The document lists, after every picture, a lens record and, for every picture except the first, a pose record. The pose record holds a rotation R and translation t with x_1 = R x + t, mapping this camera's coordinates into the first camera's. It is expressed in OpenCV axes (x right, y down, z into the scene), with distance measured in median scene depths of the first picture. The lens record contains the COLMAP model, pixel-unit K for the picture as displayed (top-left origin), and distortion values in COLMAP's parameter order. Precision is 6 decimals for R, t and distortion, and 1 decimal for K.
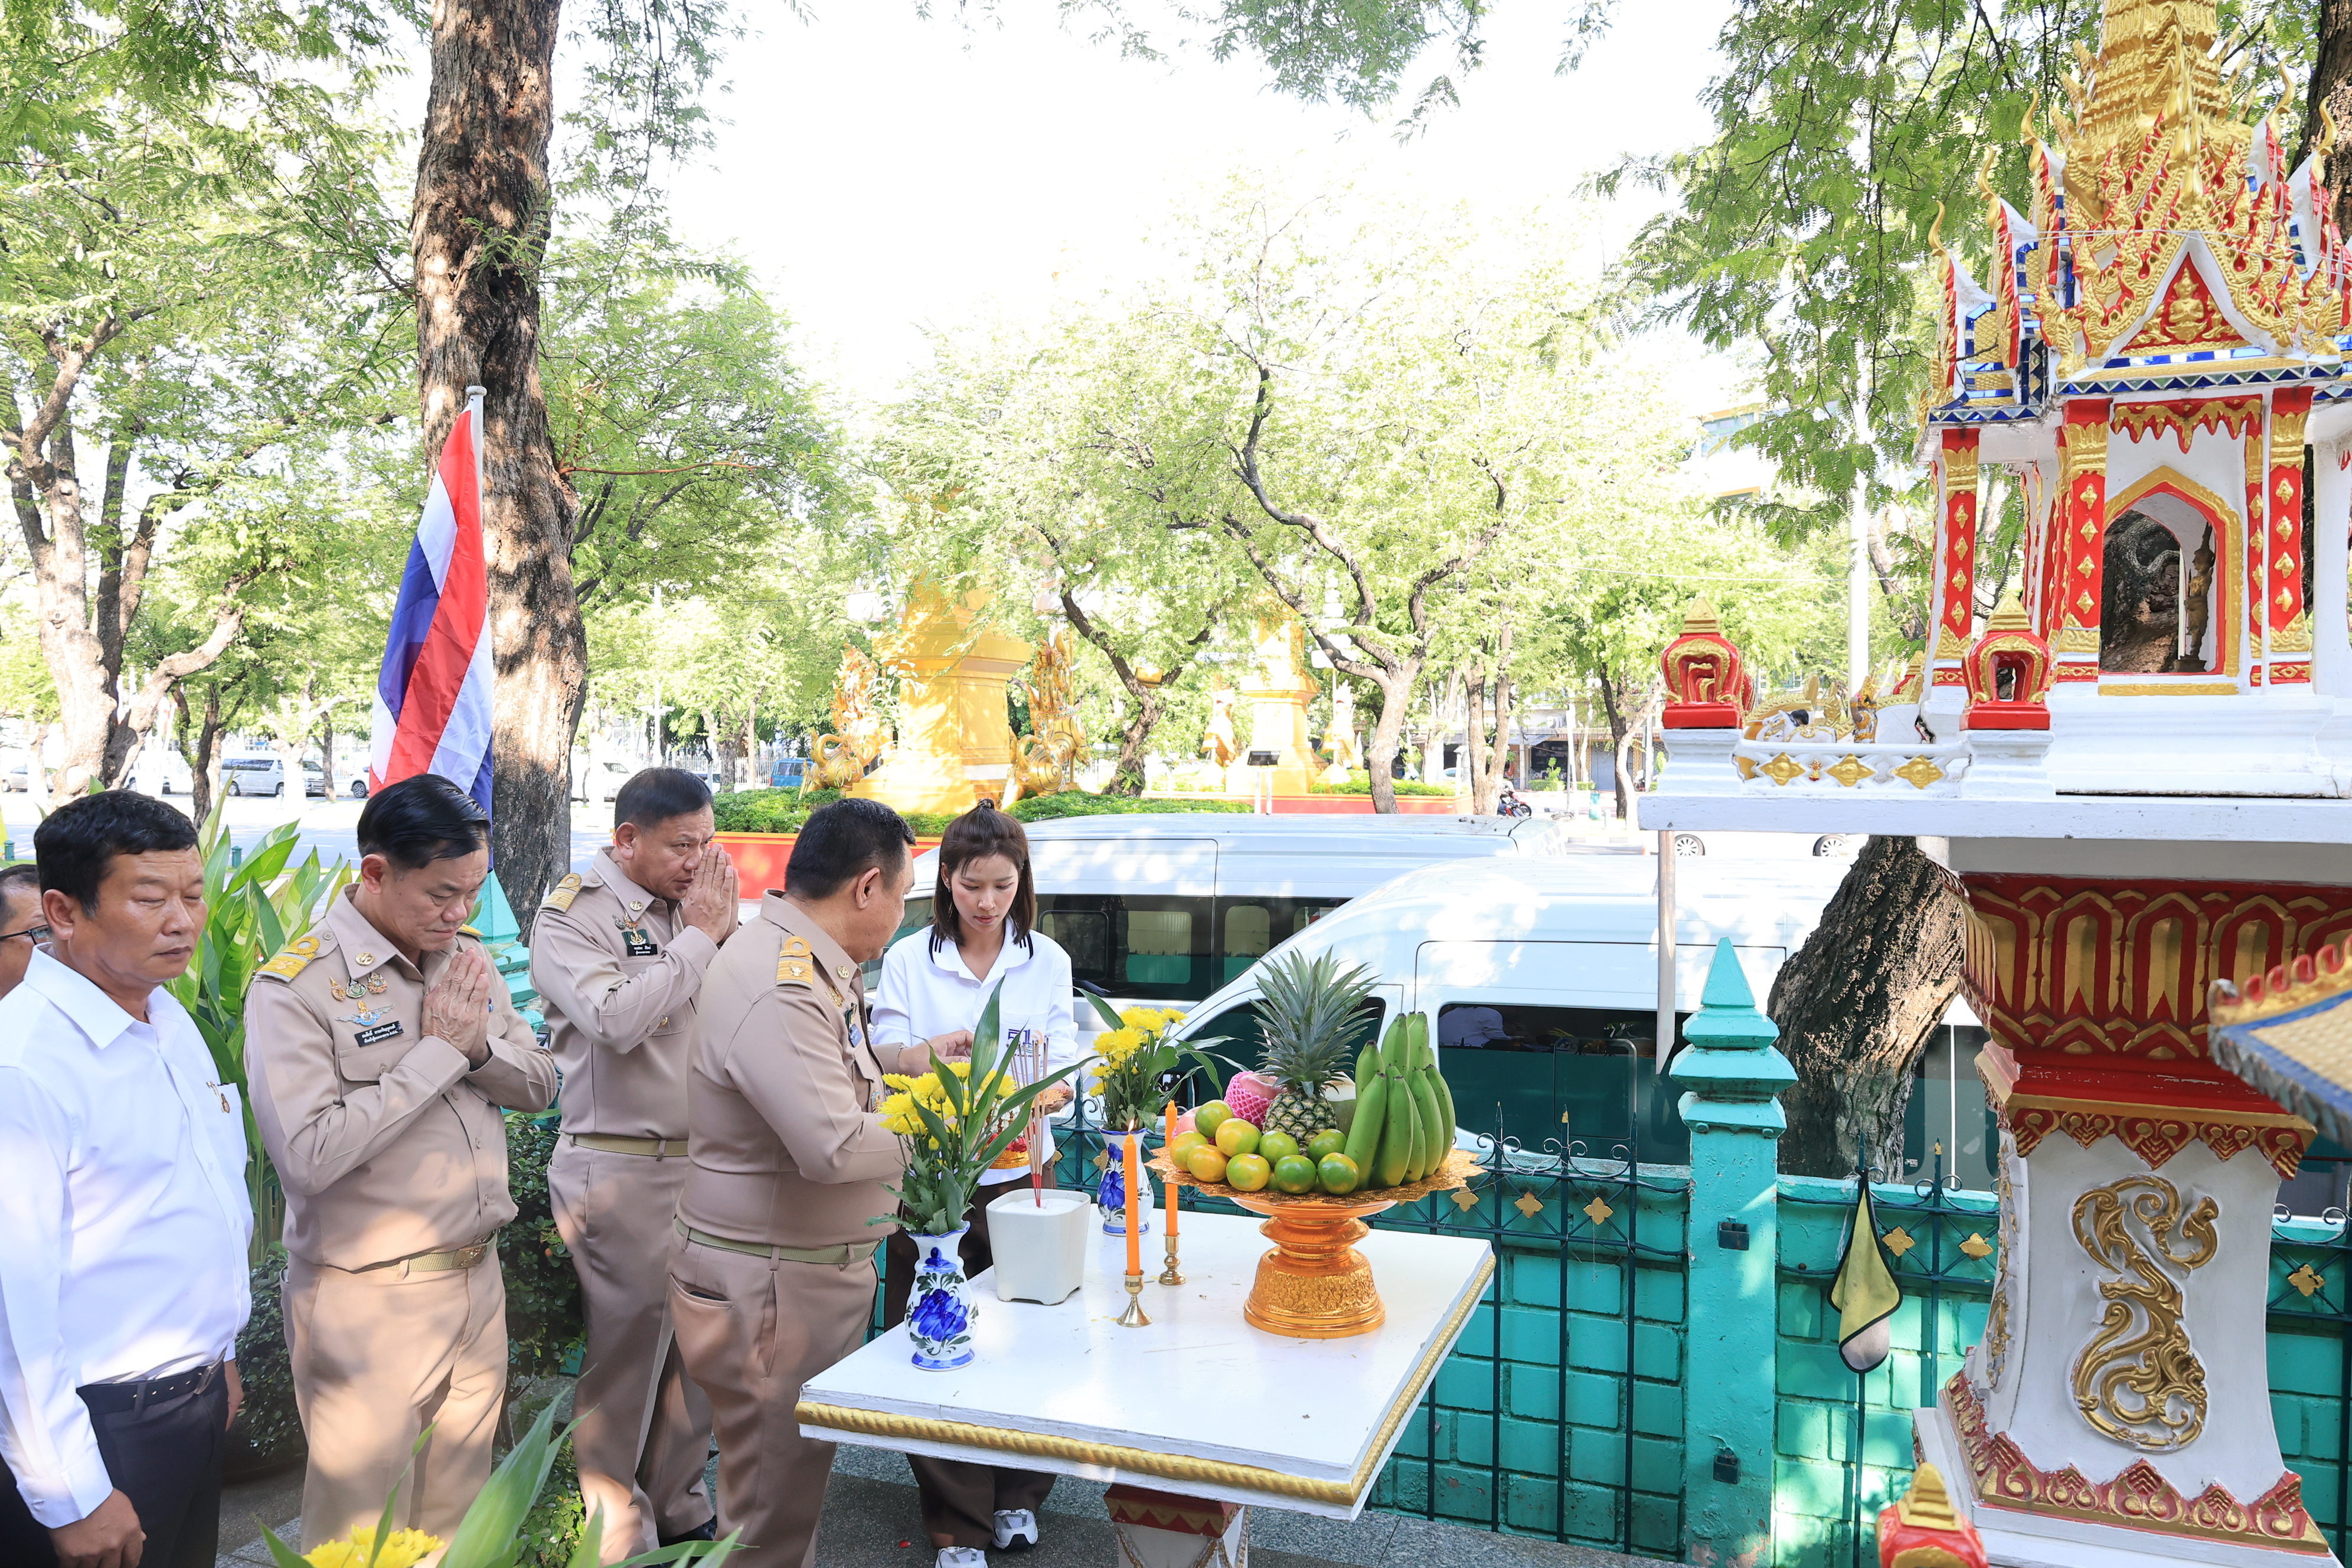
lens RADIAL K [[1600.5, 0, 1164.9], [0, 1600.5, 791.1], [0, 0, 1]] dist [-0.003410, -0.002285]
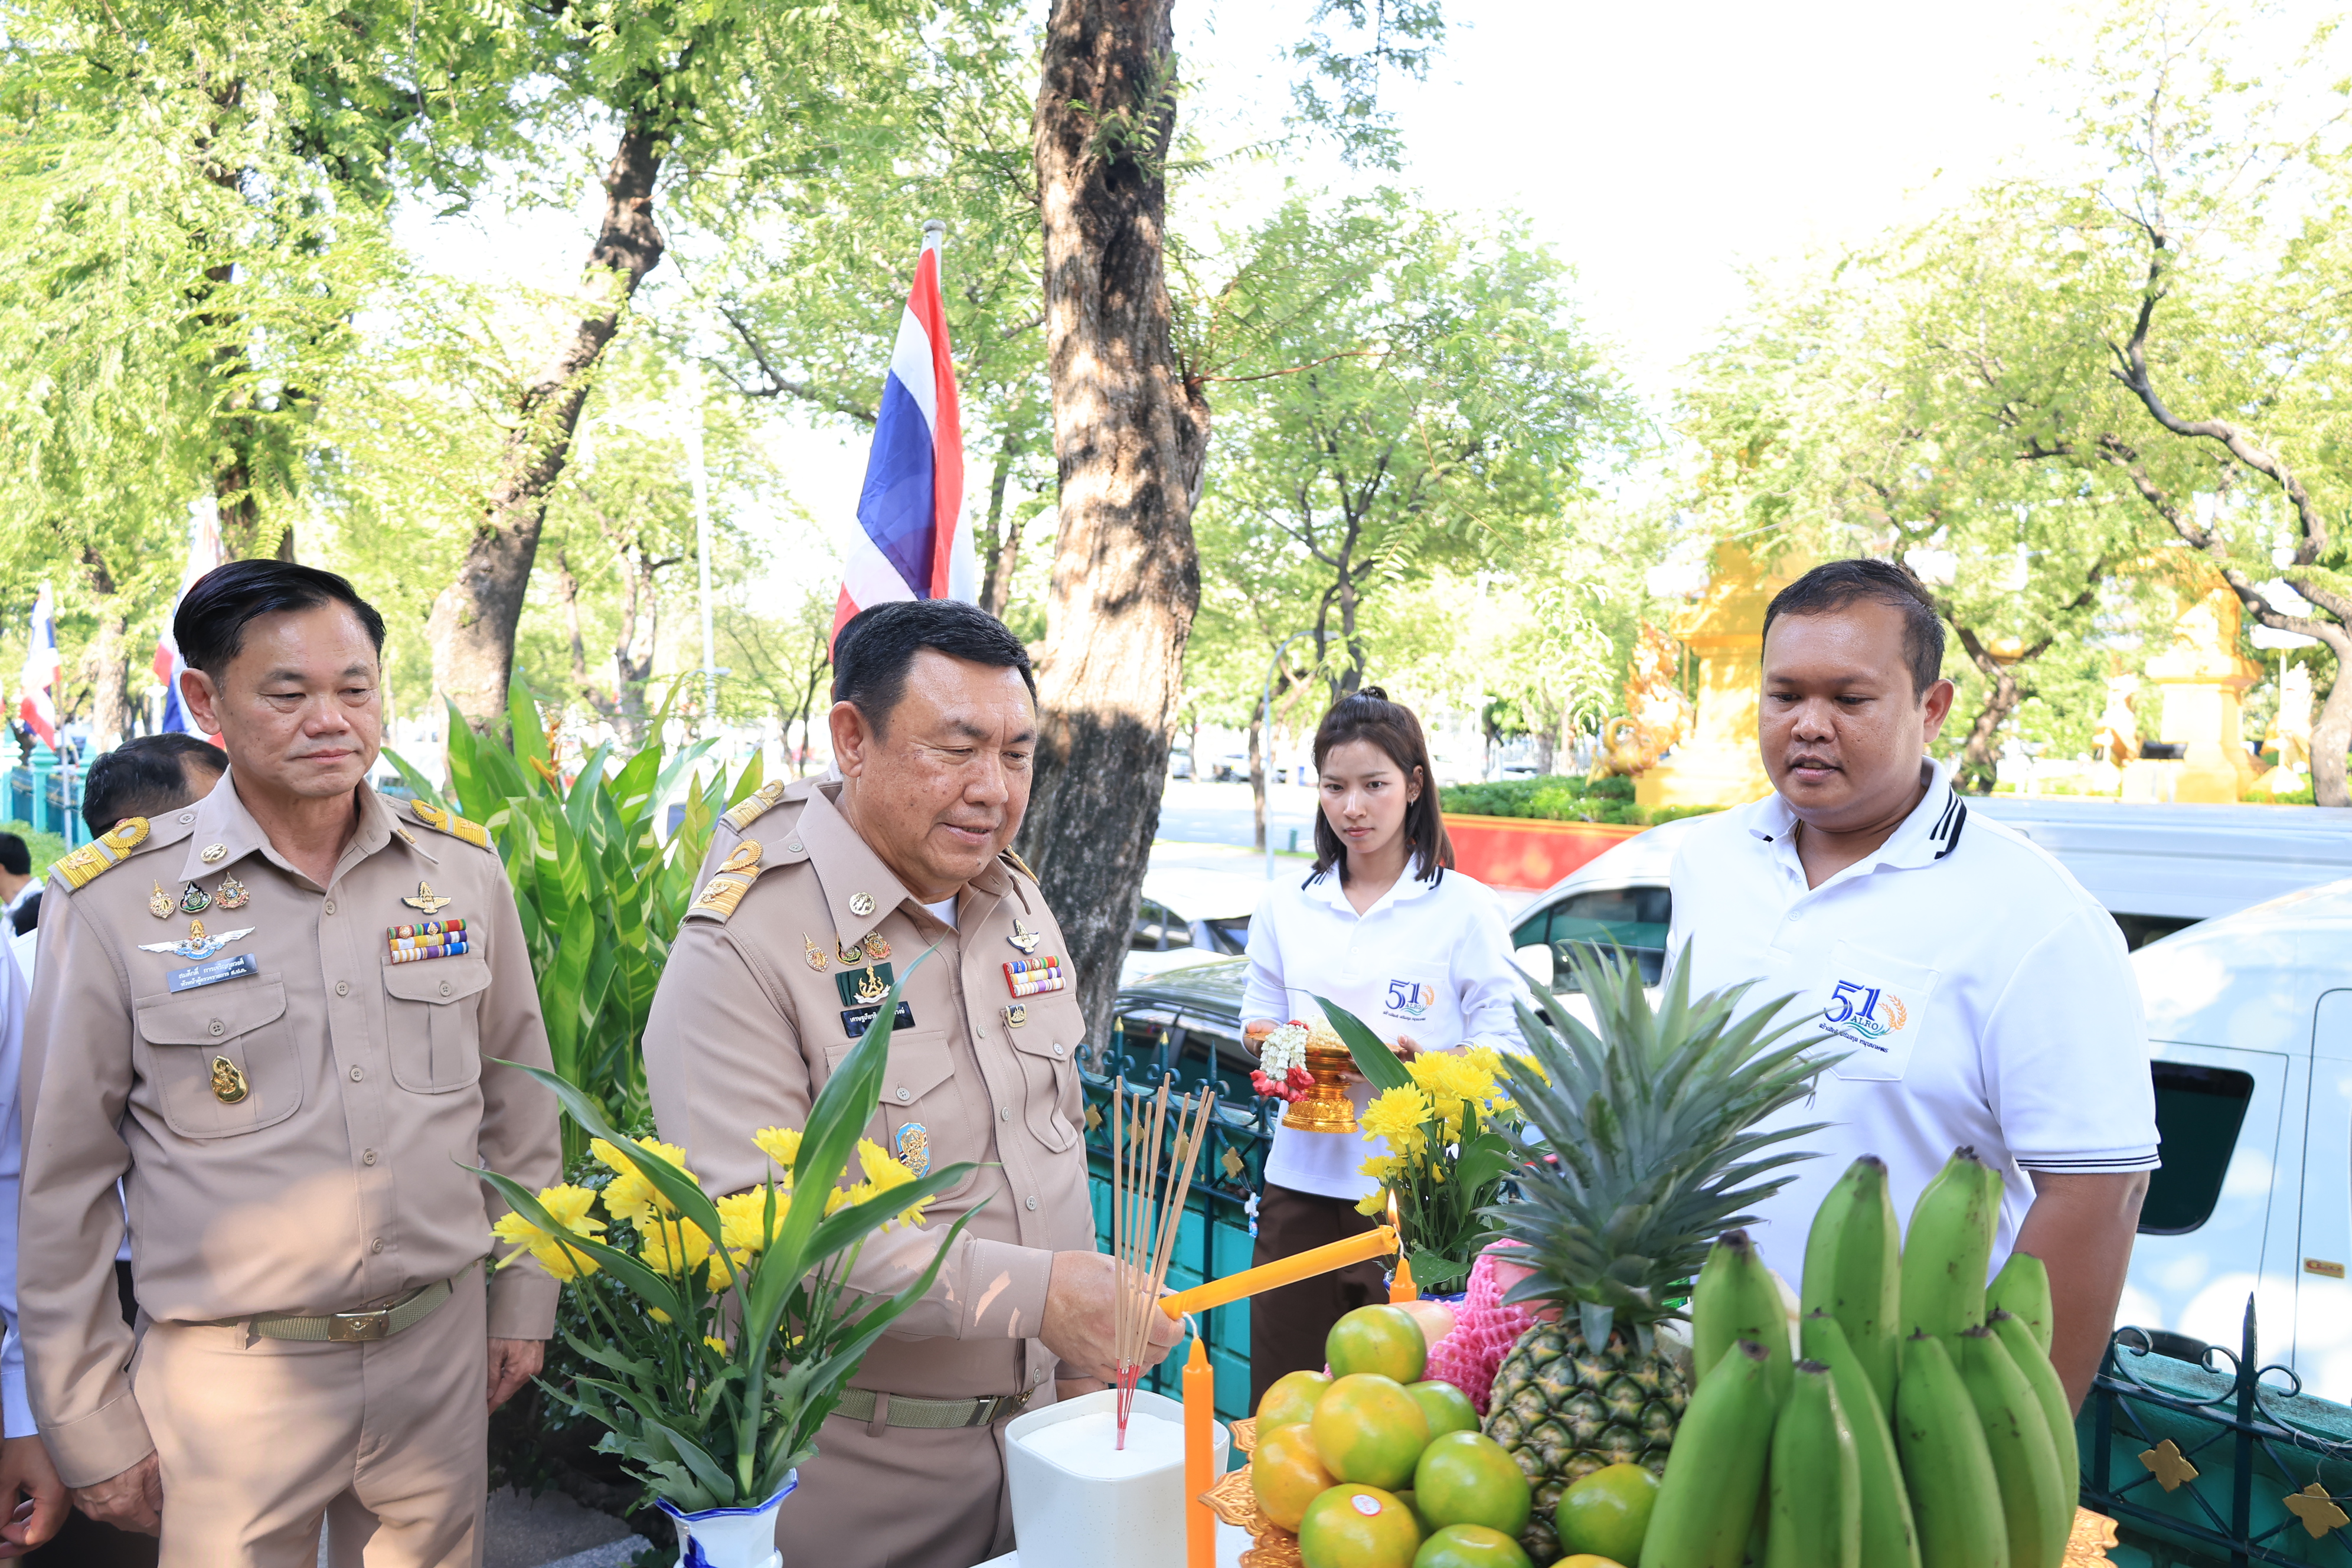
lens RADIAL K [[1600.5, 0, 1173.7], [0, 1600.5, 792.8], [0, 0, 1]] dist [-0.003410, -0.002285]
pose [[0.873945, 0.030042, -0.485095, 0.064074], [-0.028692, 0.999536, 0.010210, 0.022325], [0.485177, 0.004995, 0.874402, 0.226286]]
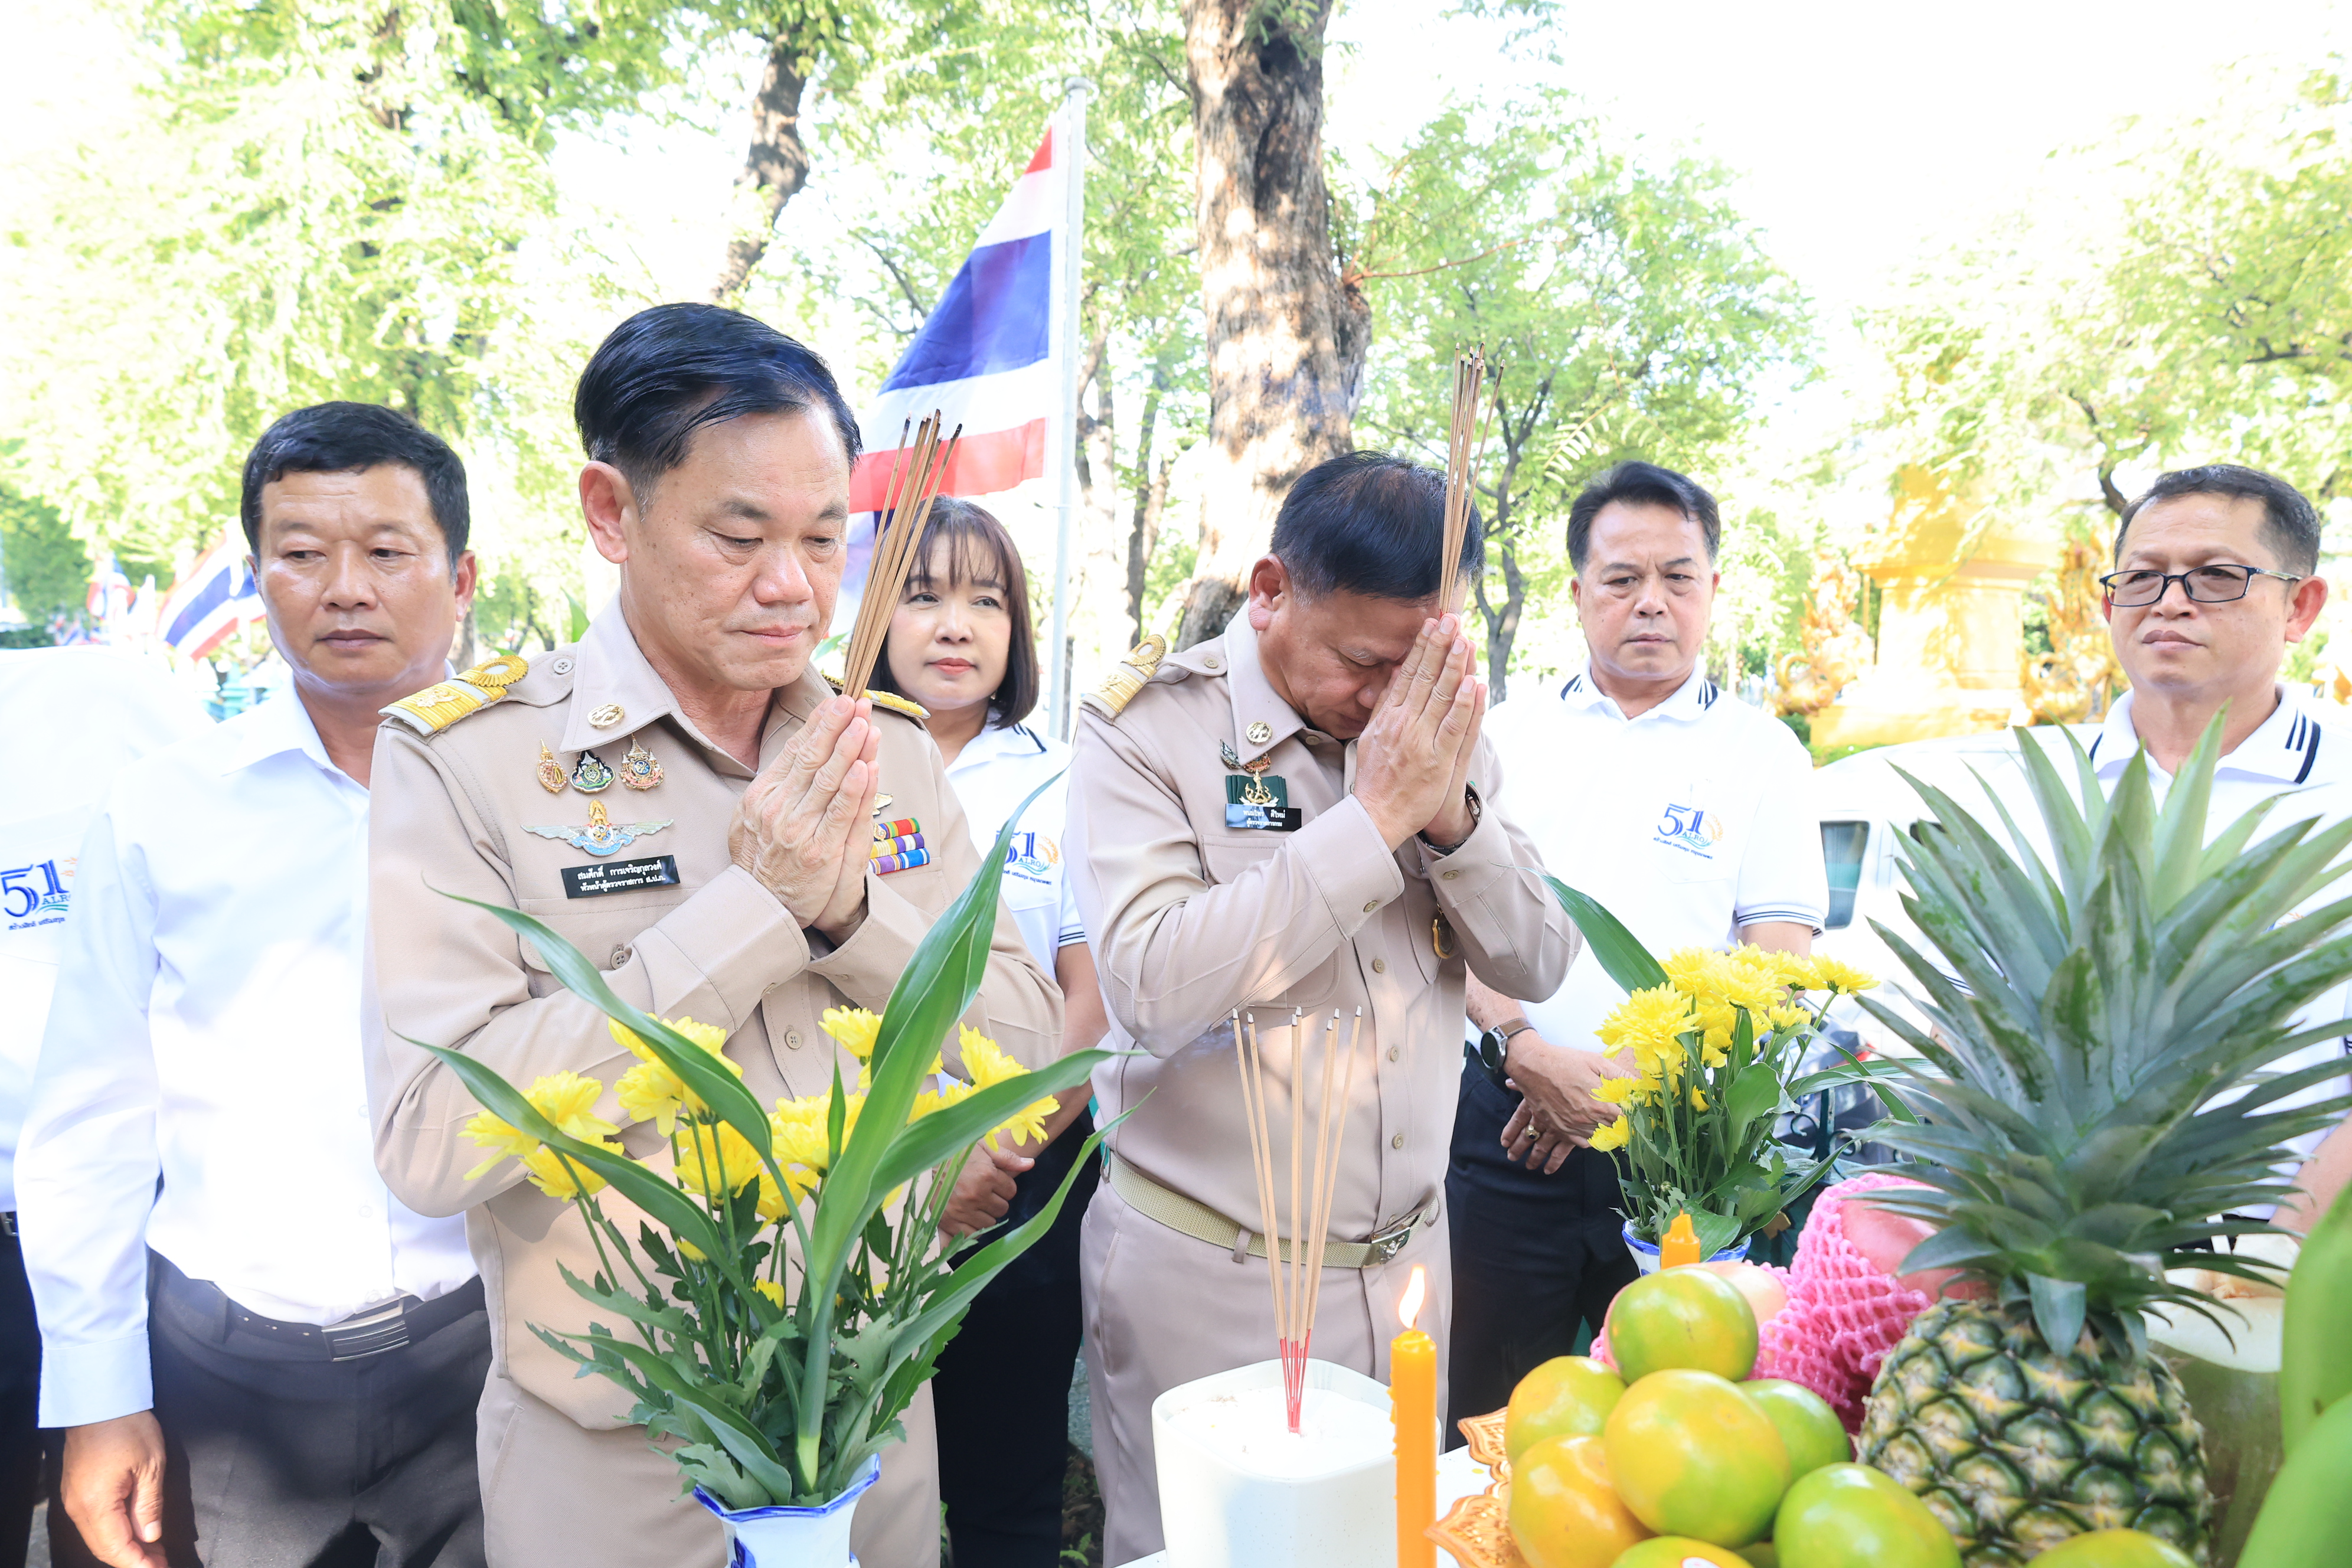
lens RADIAL K [[1600.5, 0, 1171.4], [0, 1600.5, 772.0], [0, 0, 1]] dist [-0.003410, -0.002285]
pose [[0.824203, 0.042708, -0.564681, 0.039938], [-0.027660, 0.998998, 0.035184, 0.036071], [0.565618, -0.013379, 0.824559, 0.261725]]
